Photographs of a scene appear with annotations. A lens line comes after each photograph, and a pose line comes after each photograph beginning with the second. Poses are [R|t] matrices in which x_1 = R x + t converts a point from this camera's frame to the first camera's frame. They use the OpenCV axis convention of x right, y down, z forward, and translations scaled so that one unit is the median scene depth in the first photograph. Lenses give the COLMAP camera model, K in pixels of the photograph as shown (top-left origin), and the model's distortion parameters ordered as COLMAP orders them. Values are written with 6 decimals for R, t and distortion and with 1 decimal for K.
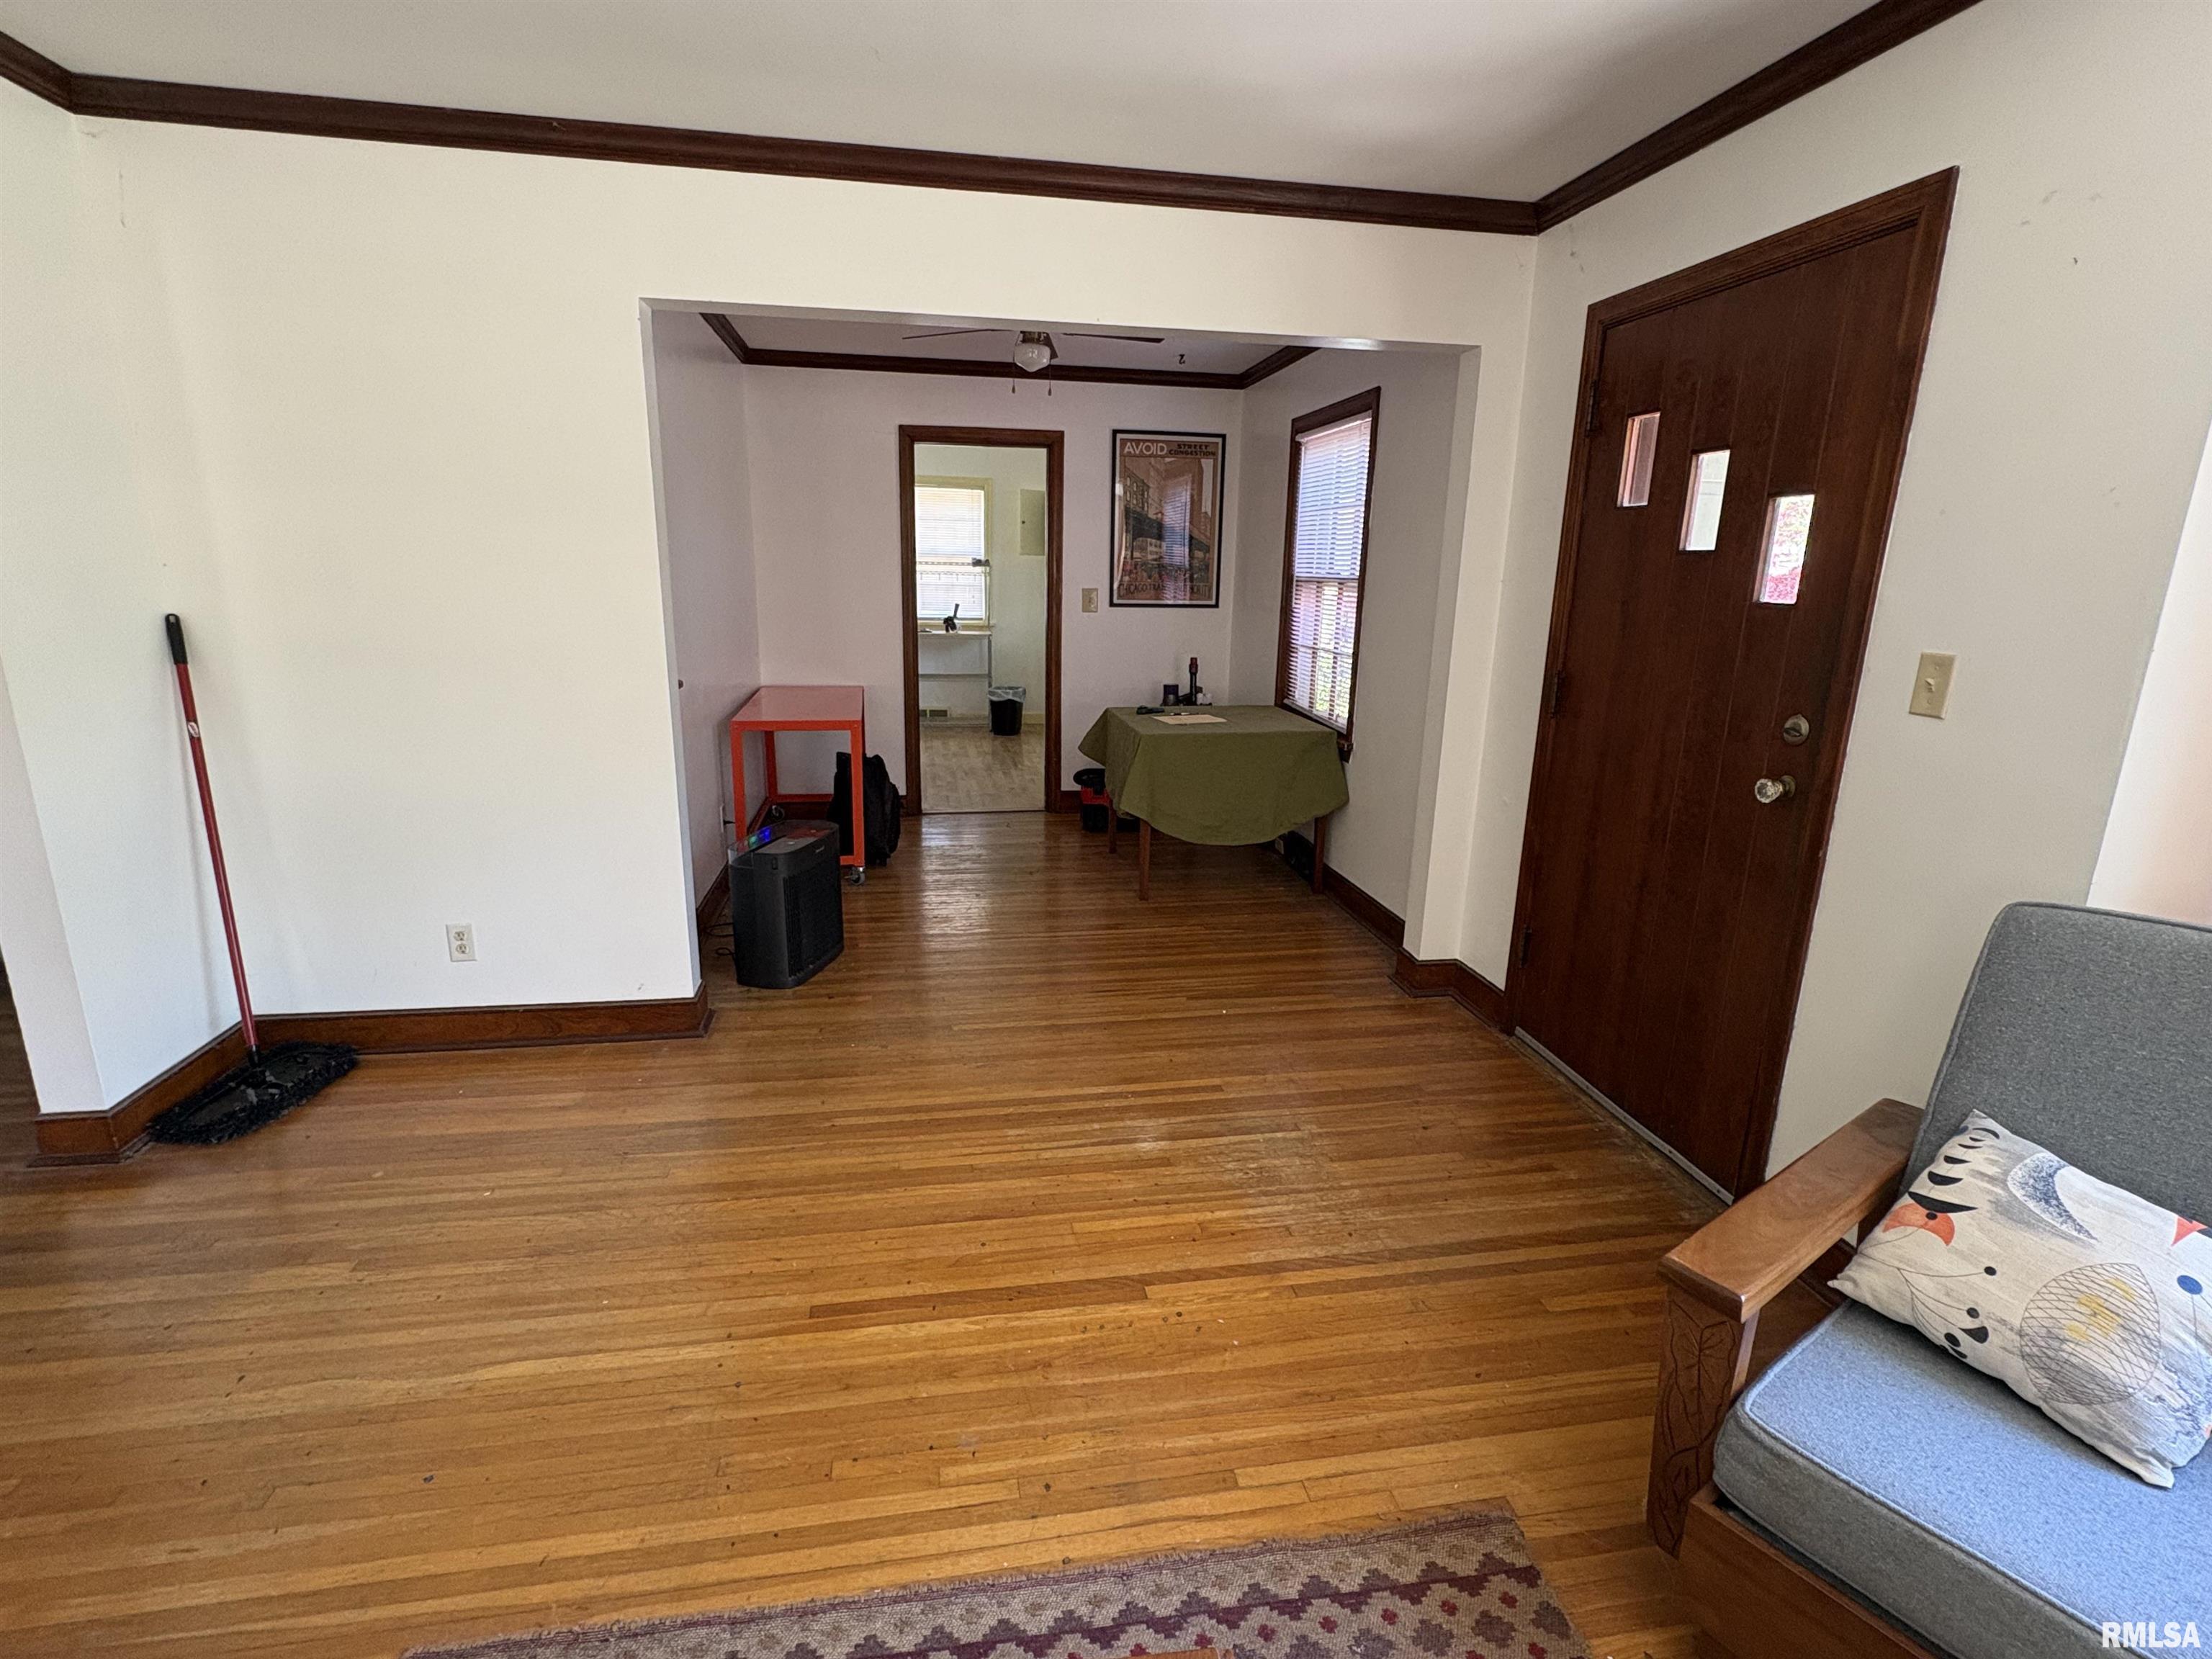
lens RADIAL K [[1052.0, 0, 1106.2], [0, 1052.0, 838.2], [0, 0, 1]] dist [0.000235, -0.000592]
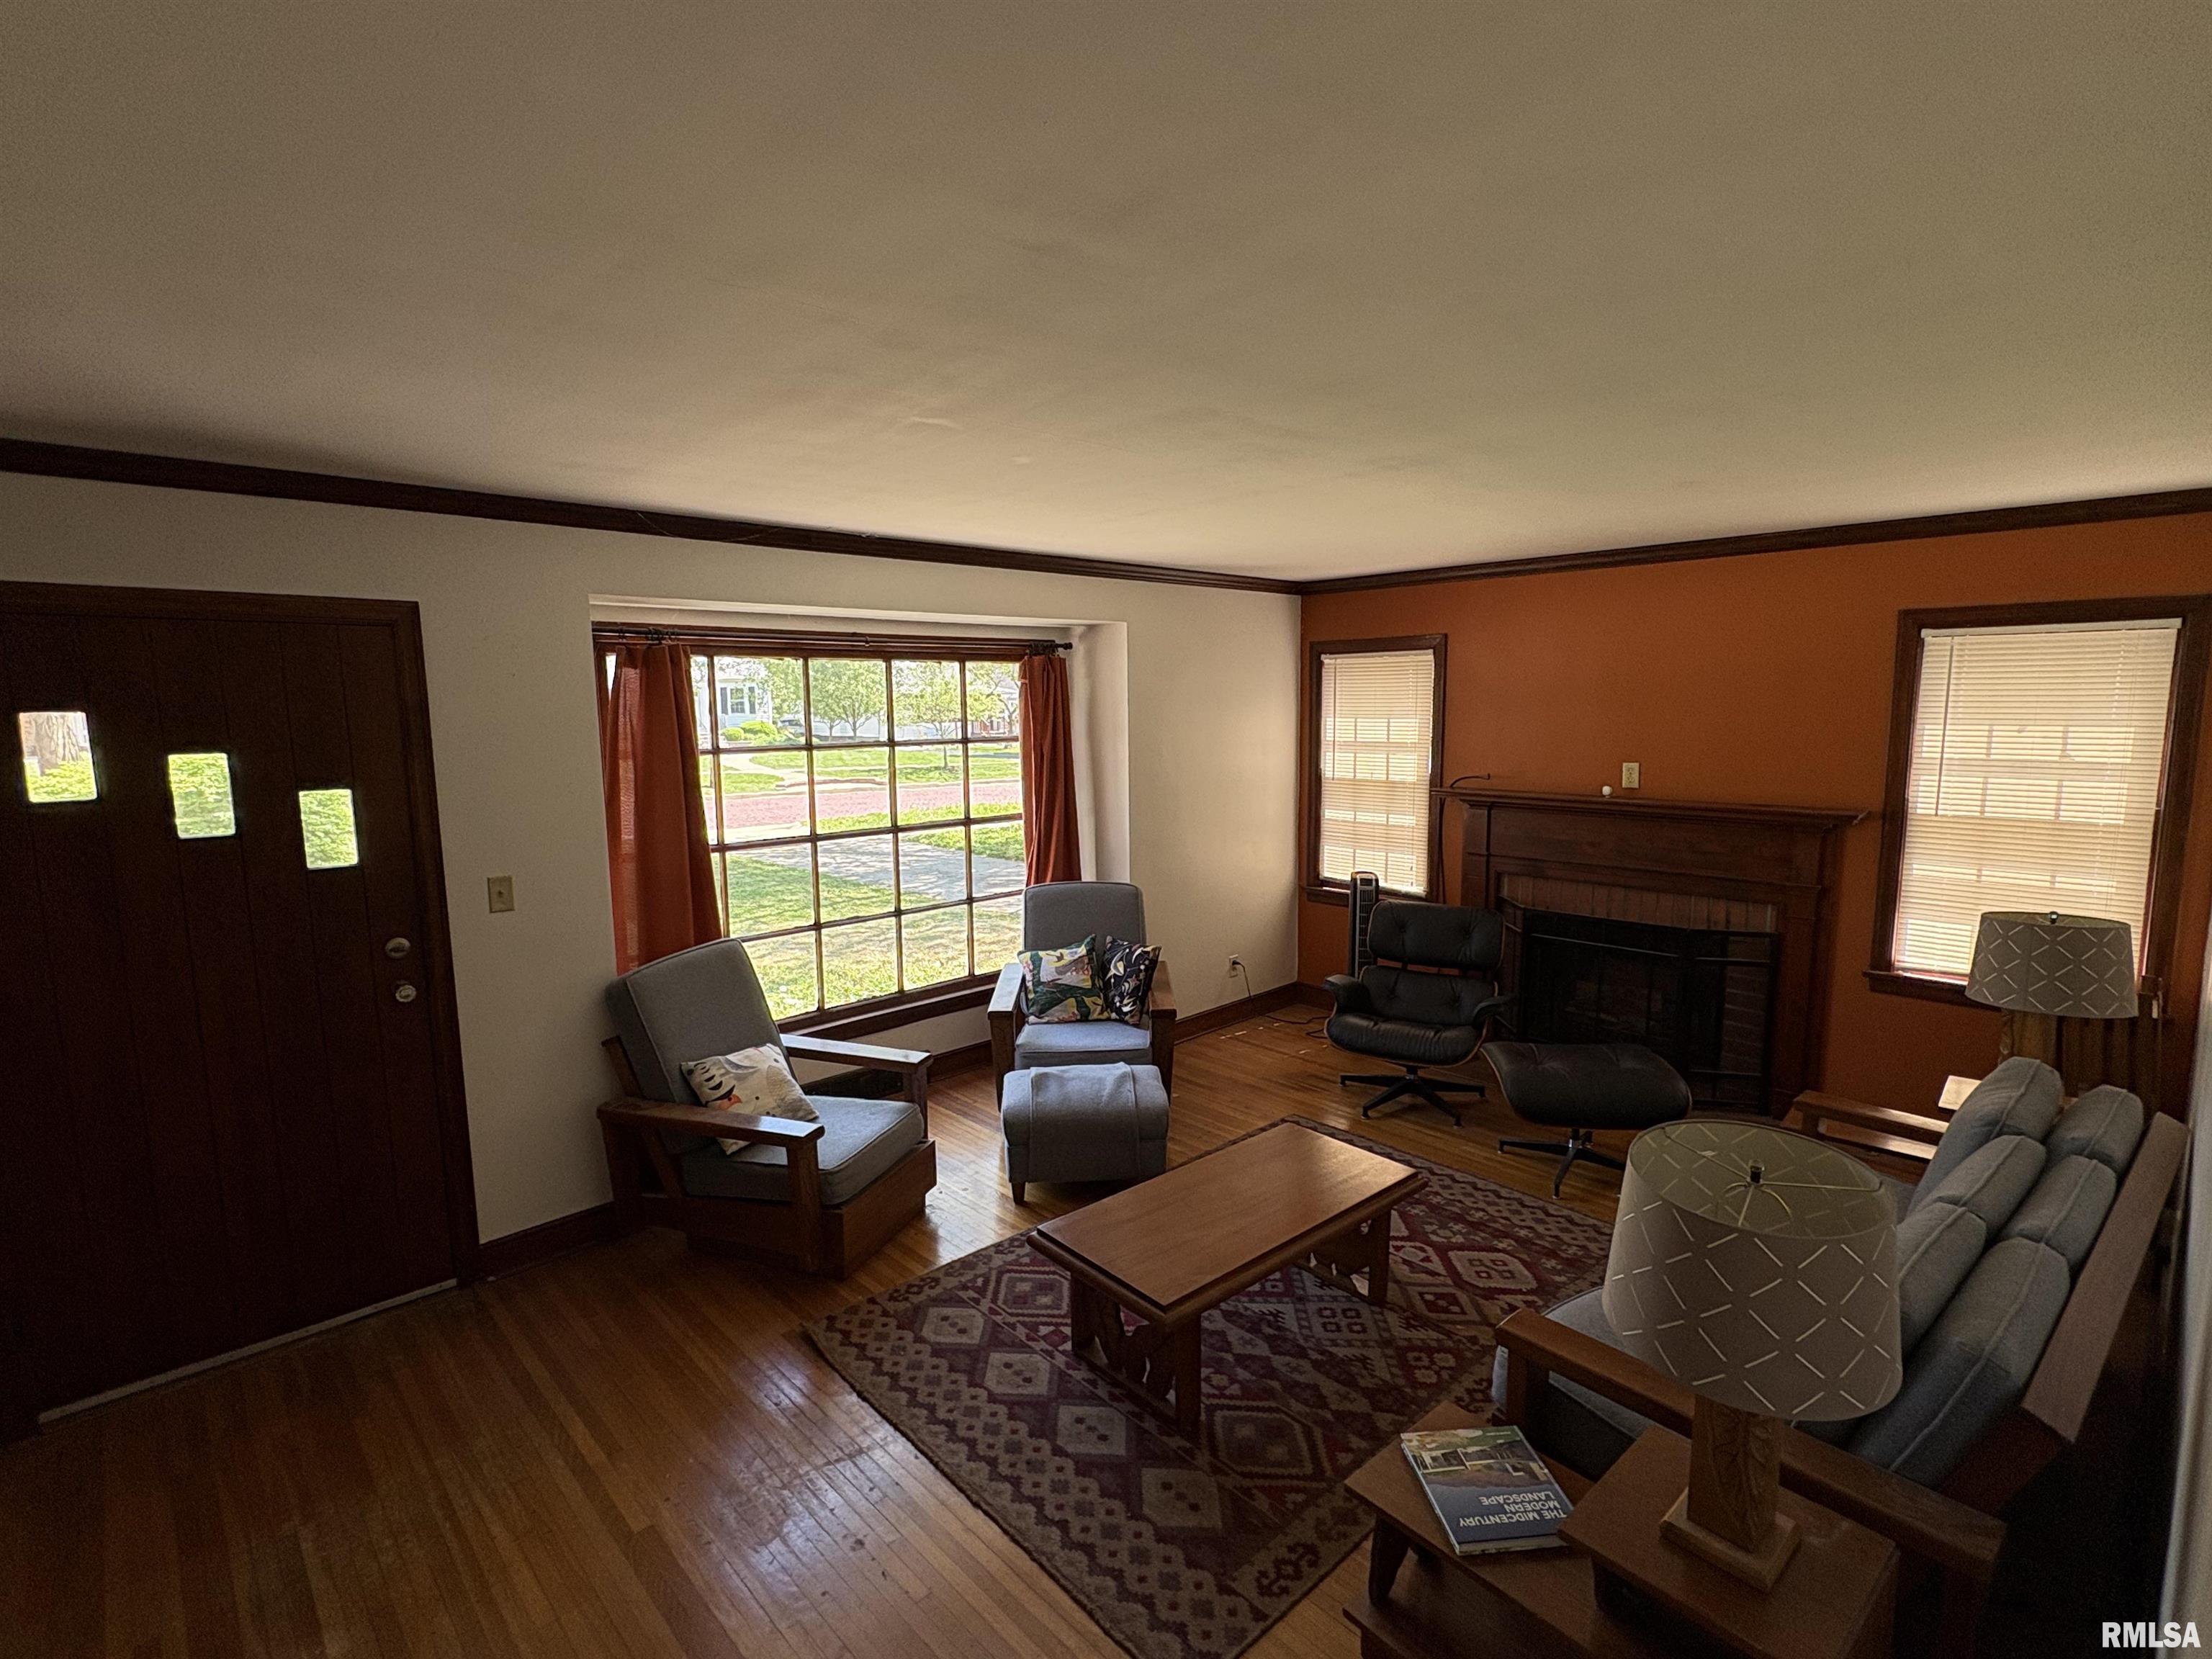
lens RADIAL K [[1052.0, 0, 1113.6], [0, 1052.0, 826.4], [0, 0, 1]] dist [0.000235, -0.000592]
pose [[-0.555844, -0.119635, 0.822633, -0.863814], [0.202666, 0.940228, 0.273676, -0.380166], [-0.806204, 0.318841, -0.498374, 0.746505]]
